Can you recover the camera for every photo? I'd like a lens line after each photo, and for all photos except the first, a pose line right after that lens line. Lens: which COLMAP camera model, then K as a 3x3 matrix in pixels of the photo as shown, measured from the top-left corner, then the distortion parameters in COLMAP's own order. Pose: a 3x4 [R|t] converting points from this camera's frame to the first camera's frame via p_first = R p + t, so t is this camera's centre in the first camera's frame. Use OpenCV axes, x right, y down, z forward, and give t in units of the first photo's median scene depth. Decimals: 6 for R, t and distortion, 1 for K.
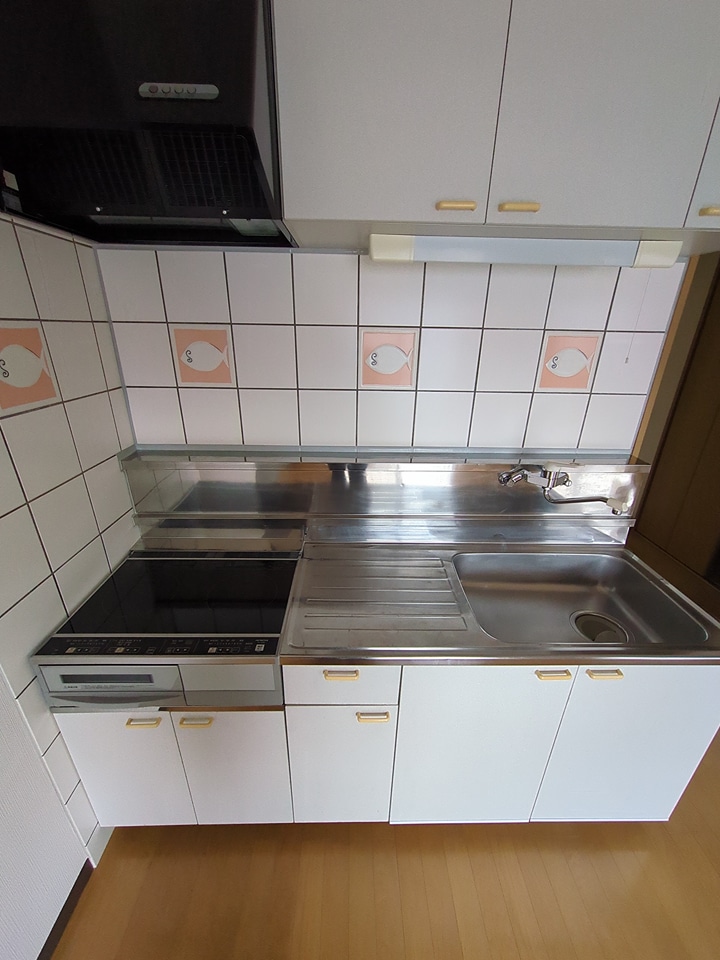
lens RADIAL K [[377.0, 0, 357.9], [0, 377.0, 479.0], [0, 0, 1]] dist [0.001727, 0.000893]
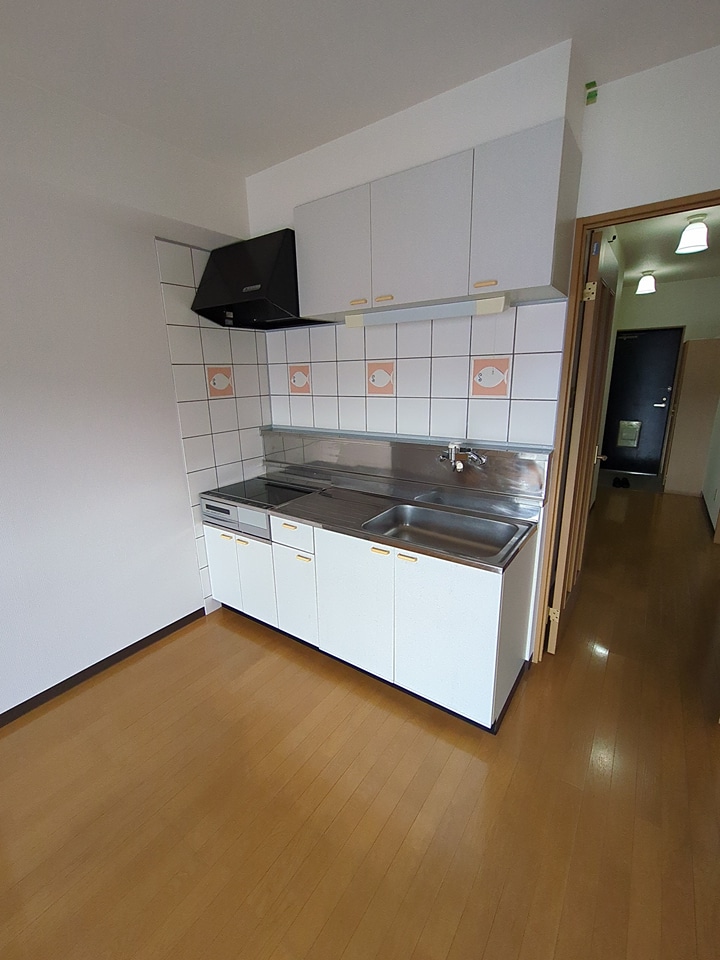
lens RADIAL K [[419.0, 0, 360.6], [0, 419.0, 477.8], [0, 0, 1]] dist [0.000346, -0.000049]
pose [[0.807262, 0.110479, -0.579760, 1.163713], [-0.187872, 0.979328, -0.074974, 0.276495], [0.559492, 0.169444, 0.811330, -0.489915]]
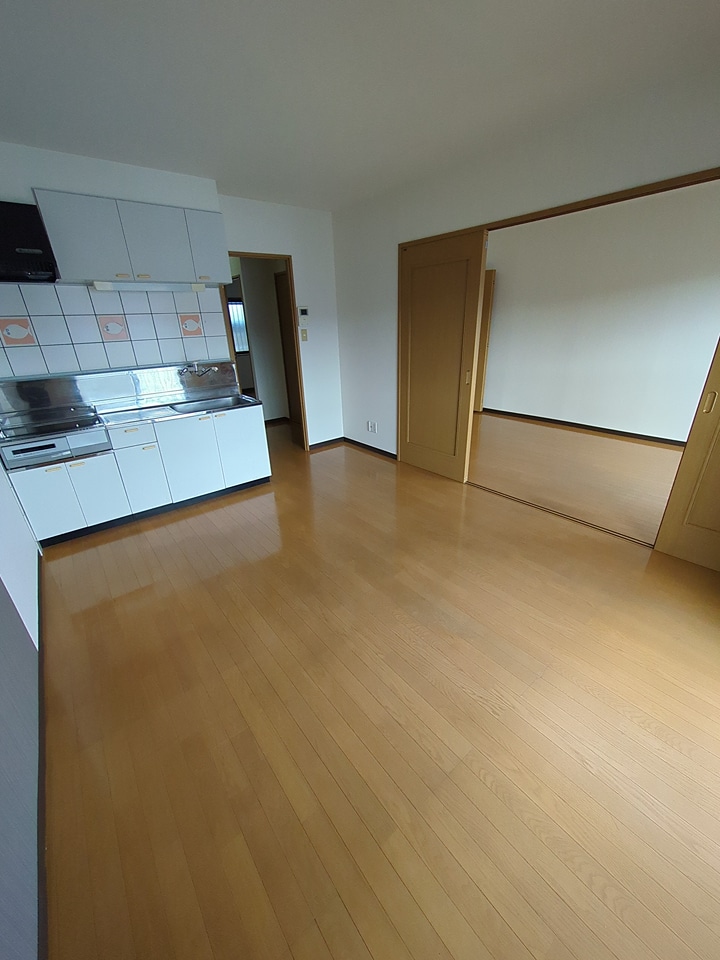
lens RADIAL K [[377.0, 0, 351.1], [0, 377.0, 478.0], [0, 0, 1]] dist [0.001727, 0.000893]
pose [[0.797750, -0.273032, 0.537633, -0.277701], [0.265443, 0.959587, 0.093448, 0.809621], [-0.541420, 0.068162, 0.837985, -1.847949]]
